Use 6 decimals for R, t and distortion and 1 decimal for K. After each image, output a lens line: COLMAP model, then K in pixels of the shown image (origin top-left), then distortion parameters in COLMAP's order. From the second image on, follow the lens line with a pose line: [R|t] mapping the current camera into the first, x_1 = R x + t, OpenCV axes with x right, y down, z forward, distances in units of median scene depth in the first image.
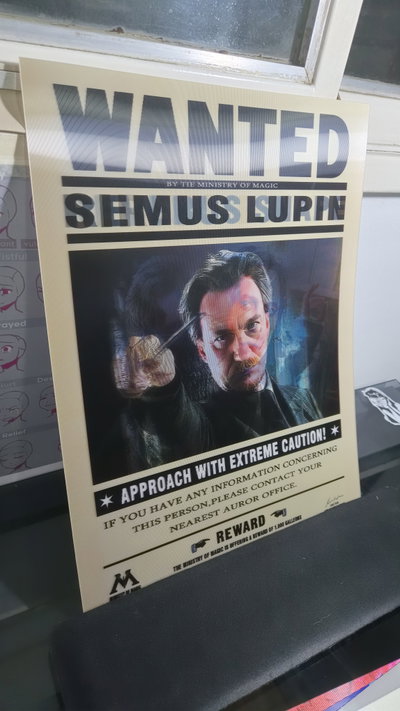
lens RADIAL K [[500.7, 0, 194.9], [0, 500.7, 343.4], [0, 0, 1]] dist [0.021437, -0.024940]
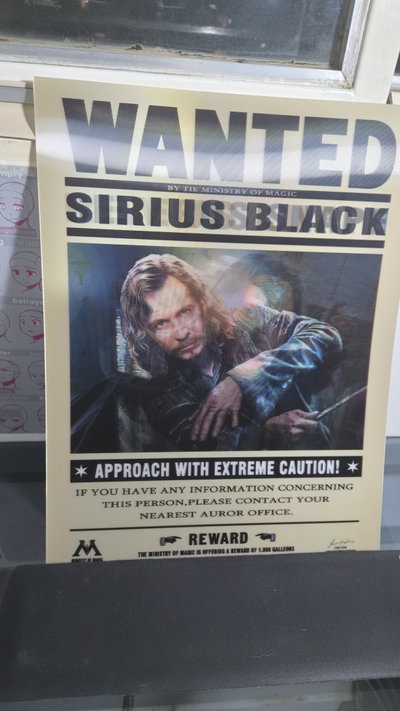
lens RADIAL K [[500.7, 0, 167.1], [0, 500.7, 332.3], [0, 0, 1]] dist [0.021437, -0.024940]
pose [[0.912633, 0.148385, -0.380897, 0.352009], [-0.159302, 0.987226, 0.002902, -0.017767], [0.376462, 0.058029, 0.924613, 0.036202]]
